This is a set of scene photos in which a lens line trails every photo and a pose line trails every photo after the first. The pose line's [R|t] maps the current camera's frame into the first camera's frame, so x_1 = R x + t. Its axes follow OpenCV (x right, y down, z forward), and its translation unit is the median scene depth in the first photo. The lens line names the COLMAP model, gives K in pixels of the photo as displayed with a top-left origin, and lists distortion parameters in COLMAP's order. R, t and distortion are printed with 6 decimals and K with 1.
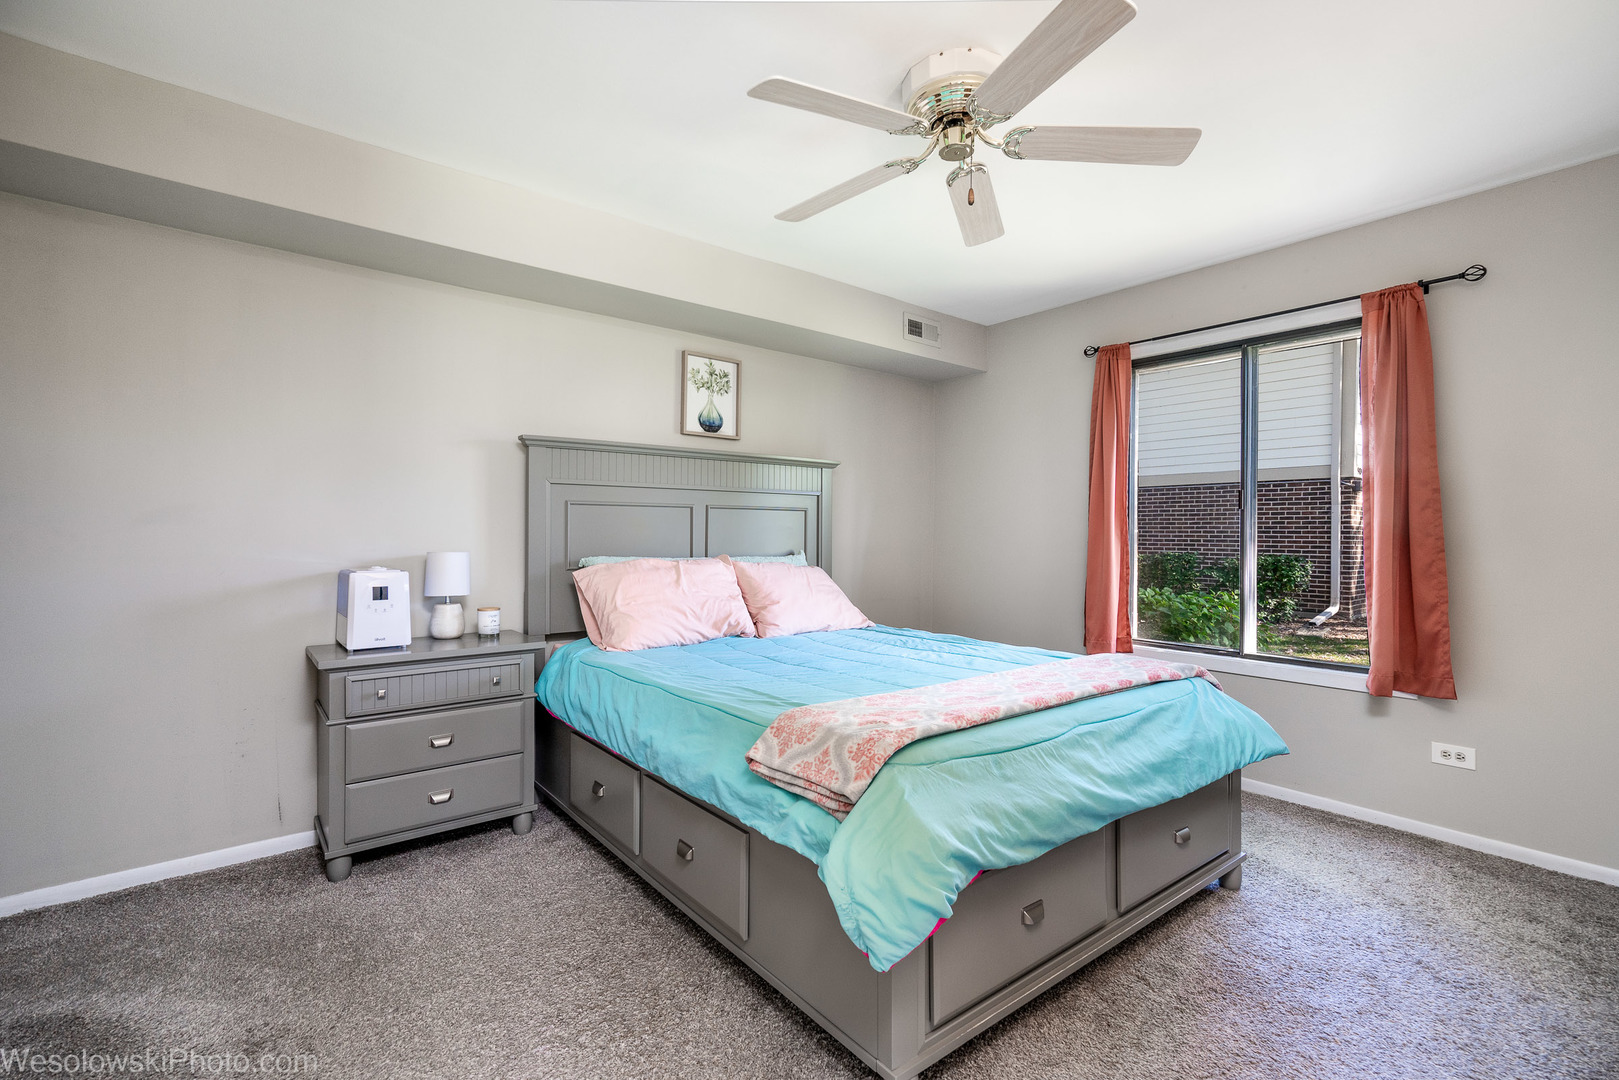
lens RADIAL K [[748.6, 0, 807.0], [0, 748.6, 542.0], [0, 0, 1]] dist [-0.002557, 0.000115]
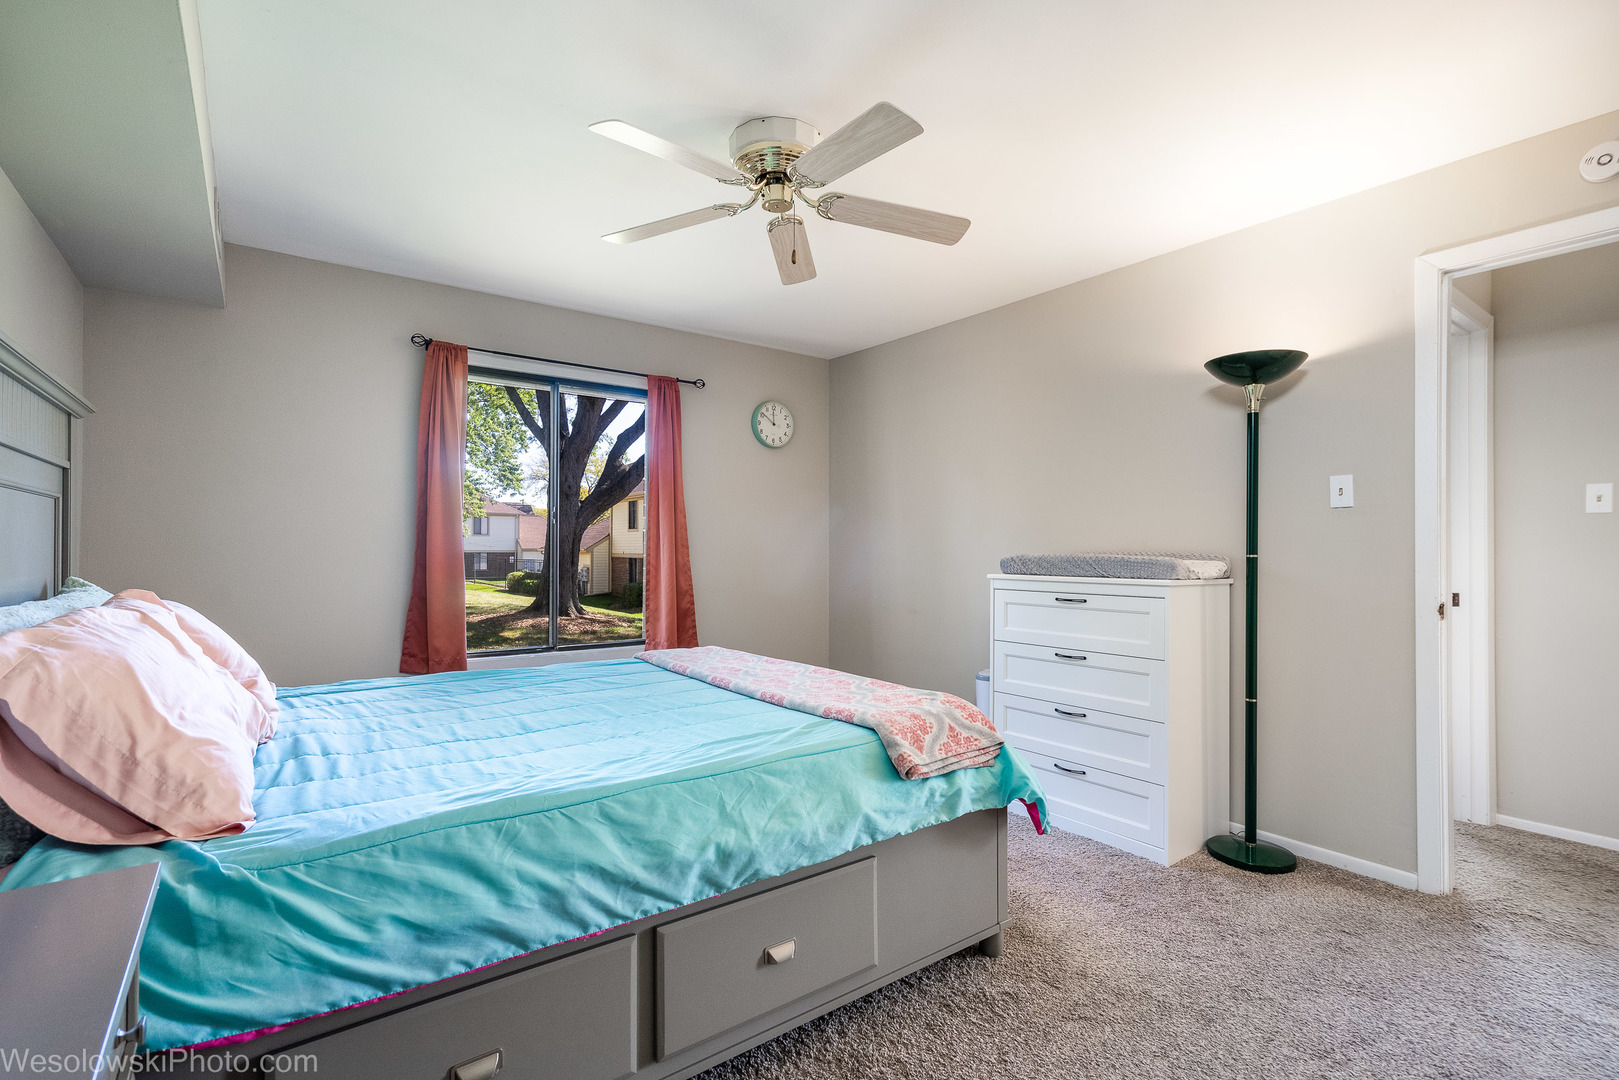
lens RADIAL K [[748.6, 0, 807.0], [0, 748.6, 542.0], [0, 0, 1]] dist [-0.002557, 0.000115]
pose [[0.042529, 0.003808, 0.999088, -0.911692], [0.004447, 0.999982, -0.004001, -0.012228], [-0.999085, 0.004613, 0.042512, 0.902109]]
